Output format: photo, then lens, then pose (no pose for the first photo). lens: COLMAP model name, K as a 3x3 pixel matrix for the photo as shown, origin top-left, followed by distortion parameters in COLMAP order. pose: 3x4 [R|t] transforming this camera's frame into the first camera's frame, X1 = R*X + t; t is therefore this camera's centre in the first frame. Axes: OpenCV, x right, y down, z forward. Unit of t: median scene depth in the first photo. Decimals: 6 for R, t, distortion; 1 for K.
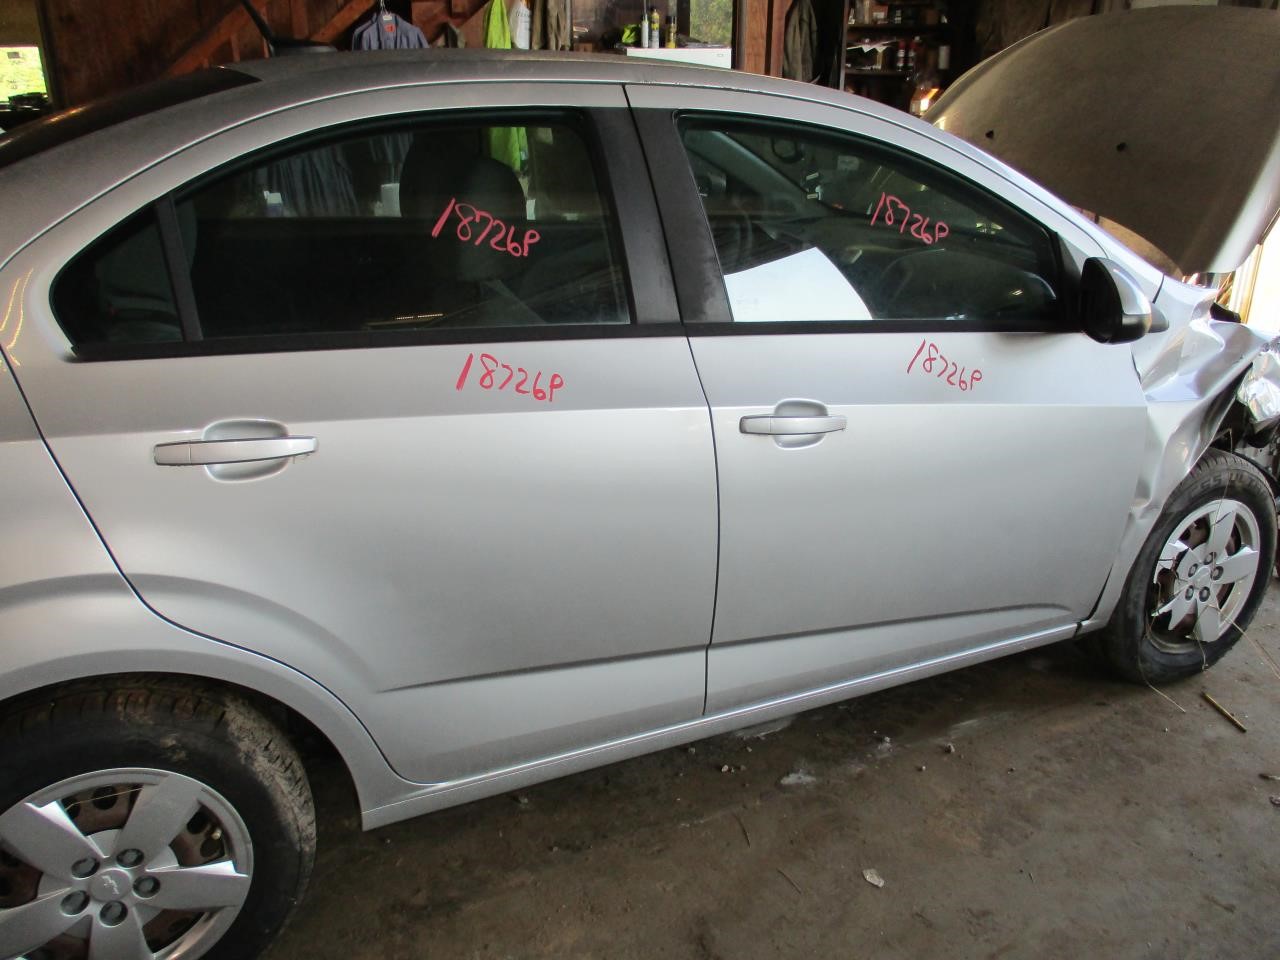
lens RADIAL K [[1086.5, 0, 642.9], [0, 1086.5, 478.5], [0, 0, 1]] dist [-0.035193, 0.021142]
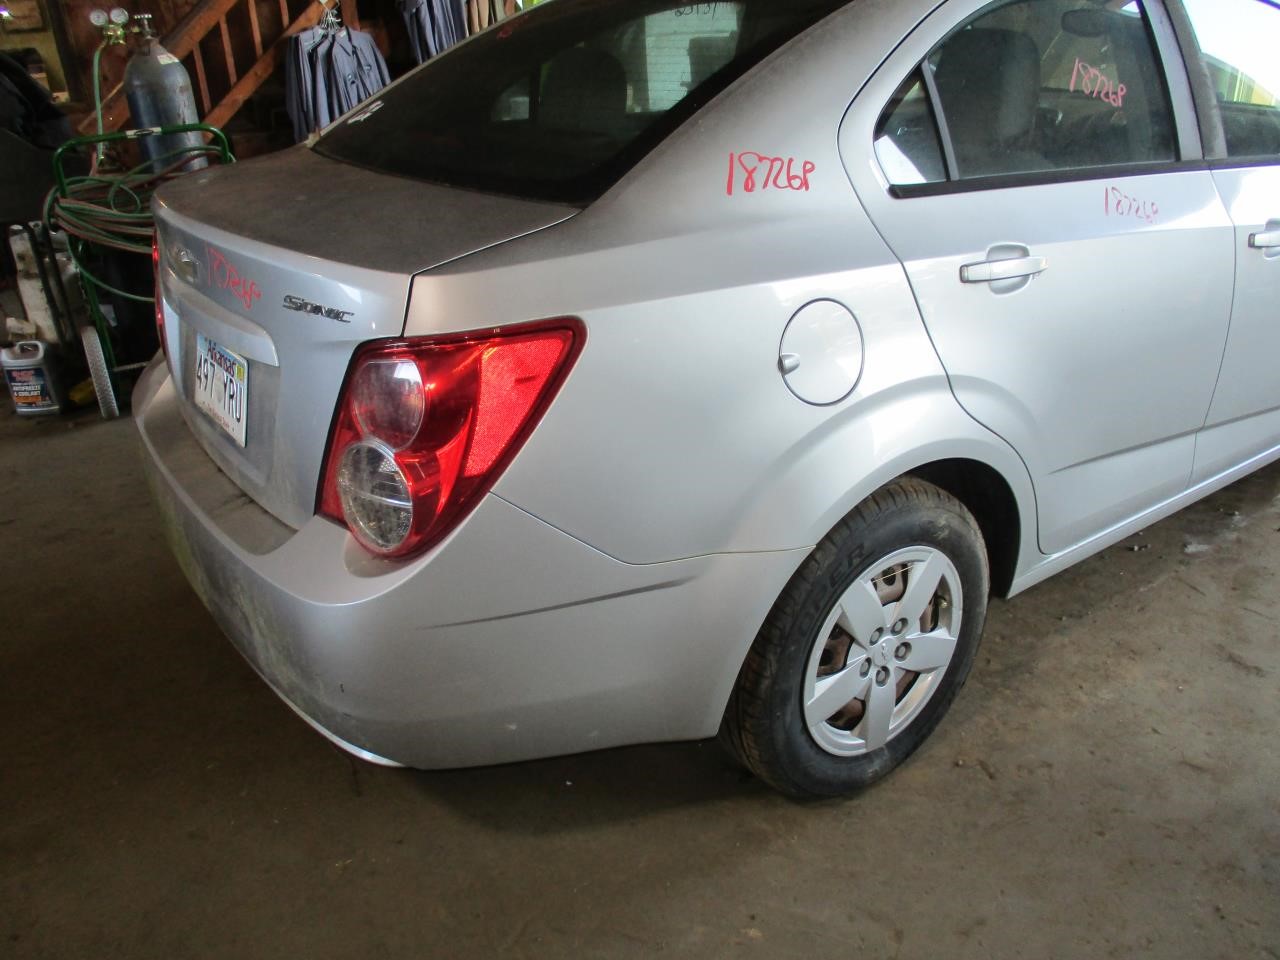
lens RADIAL K [[1086.5, 0, 637.7], [0, 1086.5, 477.8], [0, 0, 1]] dist [-0.035193, 0.021142]
pose [[0.980279, -0.106675, 0.166351, -0.774214], [0.097218, 0.993202, 0.064016, 0.068752], [-0.172049, -0.046581, 0.983986, -0.097898]]
